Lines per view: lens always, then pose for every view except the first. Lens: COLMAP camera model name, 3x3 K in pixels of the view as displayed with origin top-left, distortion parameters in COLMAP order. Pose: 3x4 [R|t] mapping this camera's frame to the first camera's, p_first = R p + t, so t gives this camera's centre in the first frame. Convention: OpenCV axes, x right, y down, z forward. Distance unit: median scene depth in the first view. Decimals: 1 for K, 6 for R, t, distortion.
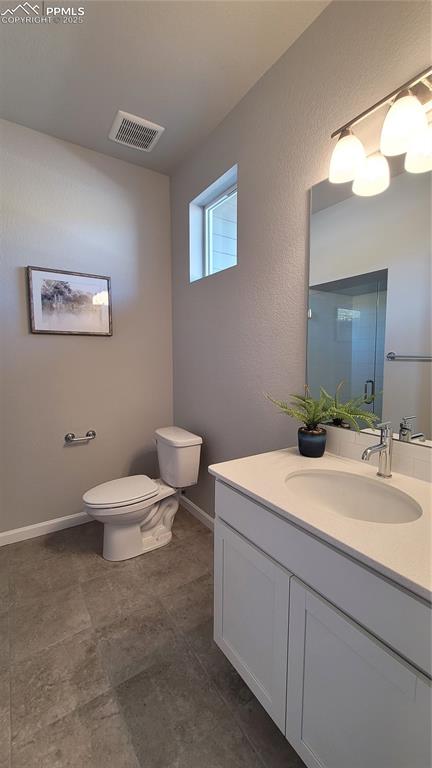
lens RADIAL K [[310.5, 0, 216.0], [0, 310.5, 382.6], [0, 0, 1]] dist [-0.002424, 0.000680]
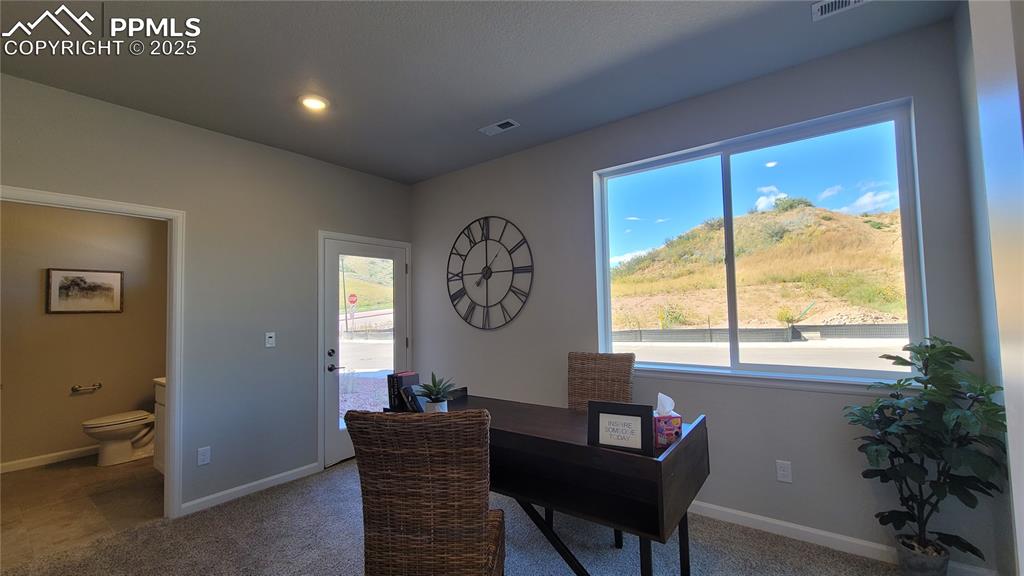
lens RADIAL K [[414.1, 0, 516.2], [0, 414.1, 289.1], [0, 0, 1]] dist [-0.002424, 0.000680]
pose [[0.943758, -0.004477, 0.330607, 0.799281], [0.050654, 0.990062, -0.131191, 0.088227], [-0.326734, 0.140559, 0.934606, -1.472957]]
